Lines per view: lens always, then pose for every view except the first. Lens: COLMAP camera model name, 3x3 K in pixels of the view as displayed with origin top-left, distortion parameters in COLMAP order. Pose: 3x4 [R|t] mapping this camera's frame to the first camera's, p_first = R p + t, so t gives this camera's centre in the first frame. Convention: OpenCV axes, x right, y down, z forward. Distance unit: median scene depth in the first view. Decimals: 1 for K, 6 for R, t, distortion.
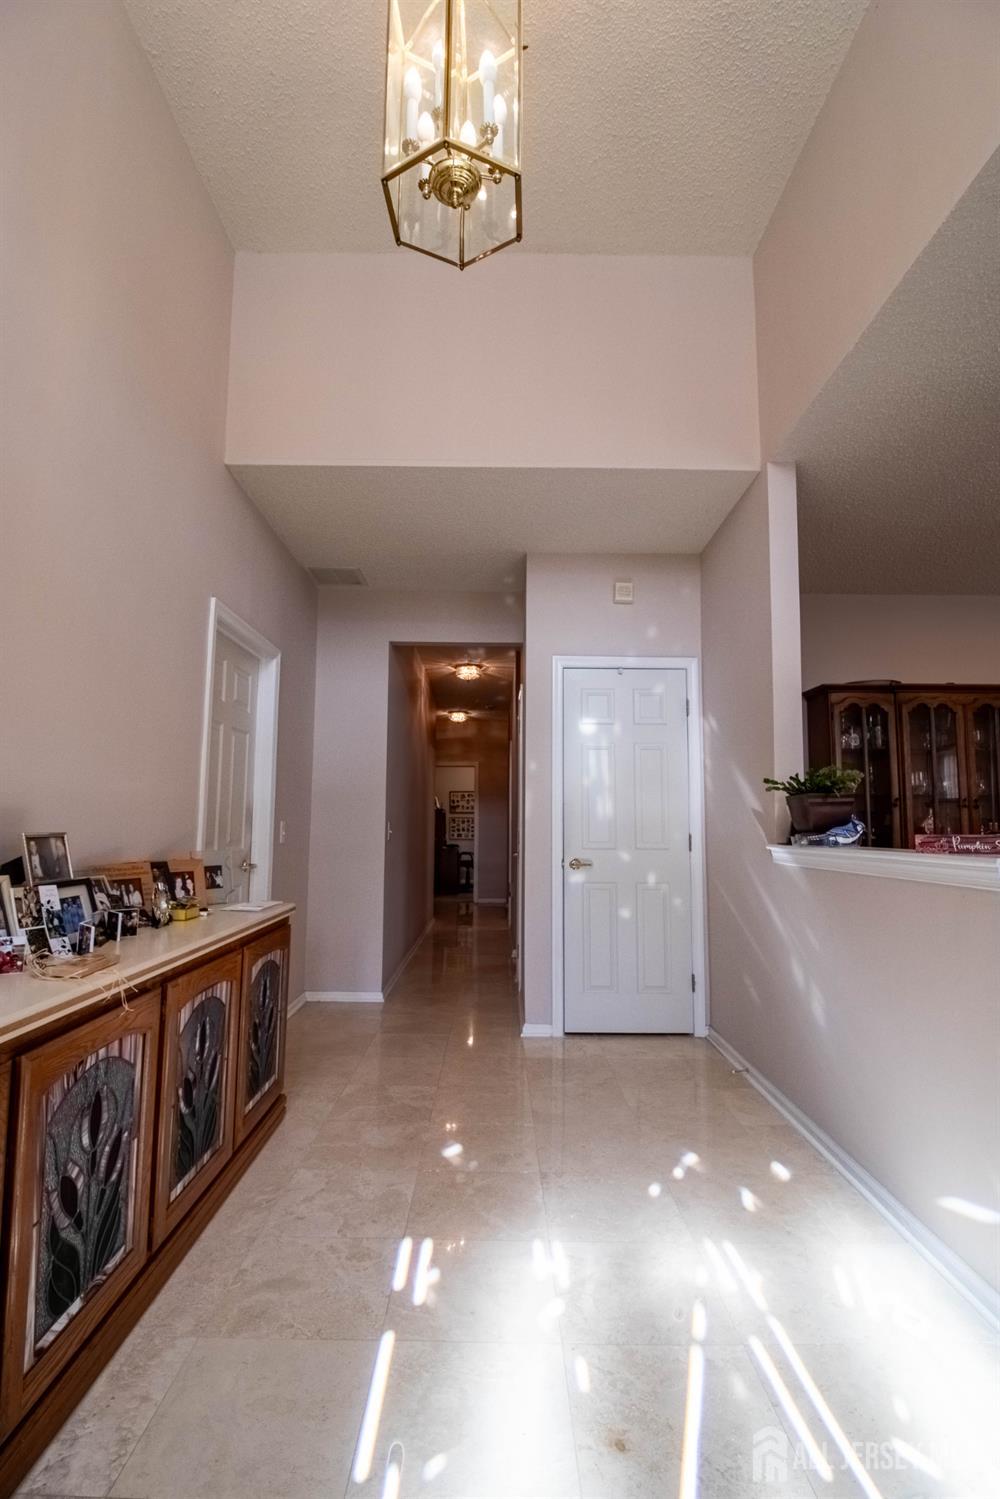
lens RADIAL K [[748.5, 0, 491.7], [0, 748.5, 757.2], [0, 0, 1]] dist [0.002084, 0.000008]
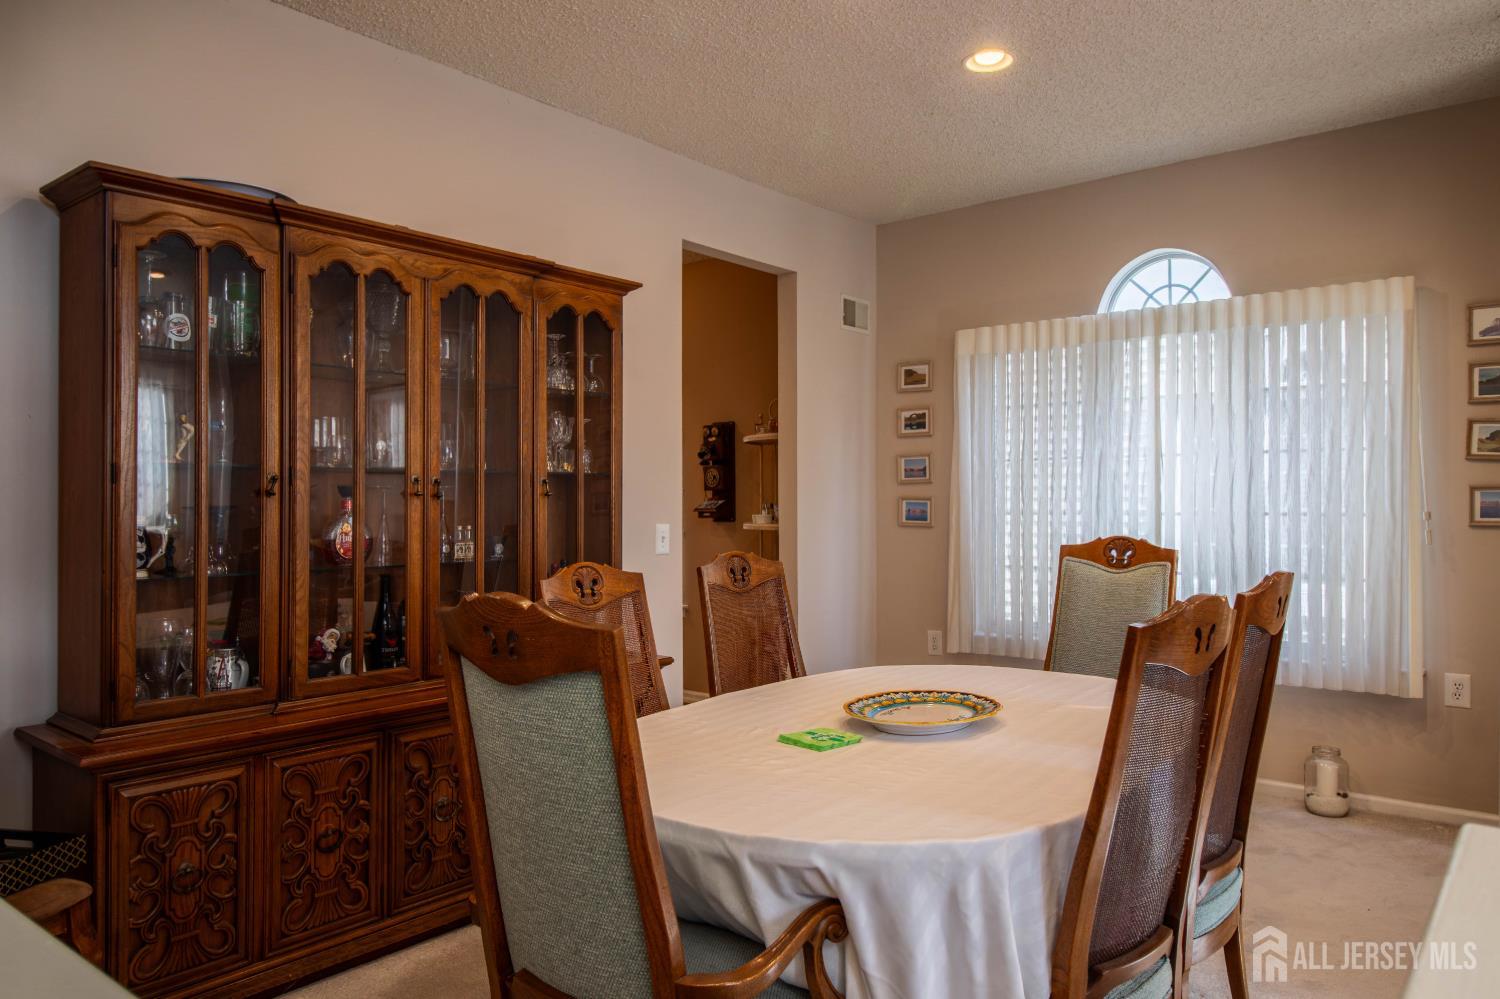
lens RADIAL K [[1028.7, 0, 748.0], [0, 1028.7, 493.2], [0, 0, 1]] dist [-0.000059, -0.001160]
pose [[0.636495, -0.000703, 0.771281, 0.259780], [-0.068512, 0.995995, 0.057447, 0.012818], [-0.768232, -0.089406, 0.633897, 0.420134]]
